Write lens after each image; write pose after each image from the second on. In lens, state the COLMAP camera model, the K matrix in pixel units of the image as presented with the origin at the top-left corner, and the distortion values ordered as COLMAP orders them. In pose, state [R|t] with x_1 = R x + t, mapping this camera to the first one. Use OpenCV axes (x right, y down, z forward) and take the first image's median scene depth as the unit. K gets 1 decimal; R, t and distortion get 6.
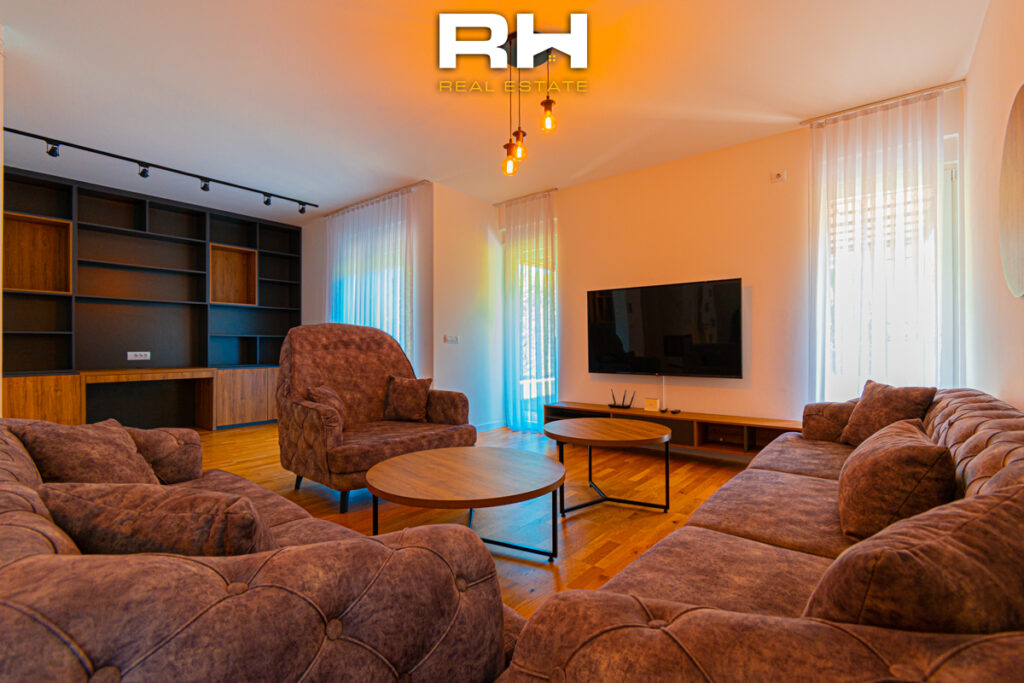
lens RADIAL K [[454.5, 0, 513.4], [0, 454.5, 348.5], [0, 0, 1]] dist [0.001669, 0.000165]
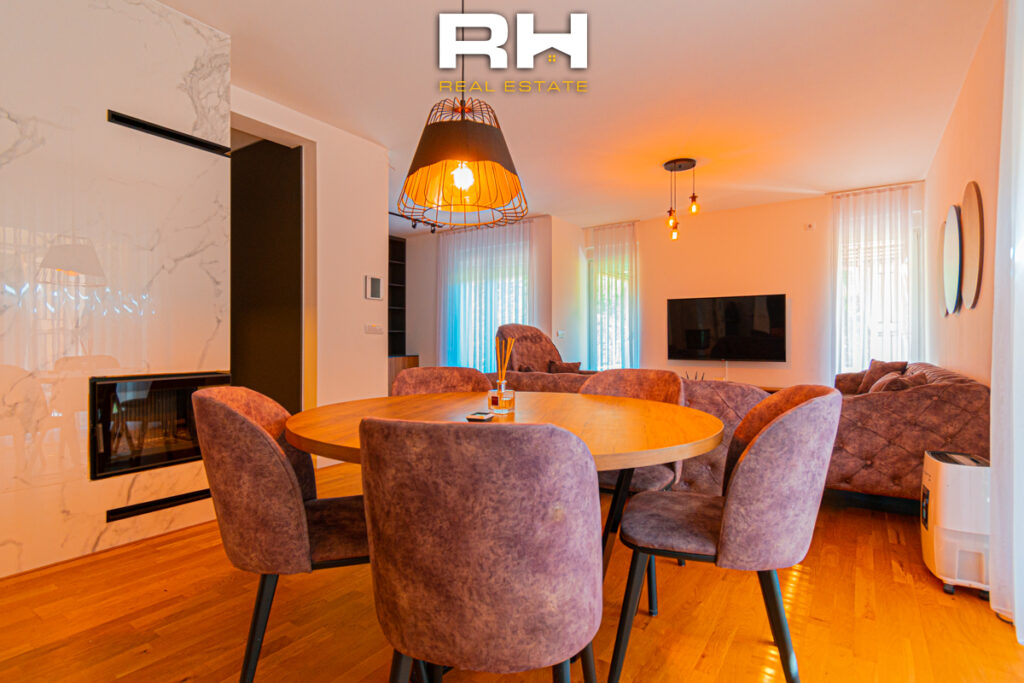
lens RADIAL K [[497.7, 0, 512.0], [0, 497.7, 341.5], [0, 0, 1]] dist [-0.000824, 0.000031]
pose [[0.997660, 0.000334, 0.068367, -0.417848], [-0.000276, 1.000000, -0.000859, 0.001627], [-0.068367, 0.000838, 0.997660, -0.465476]]
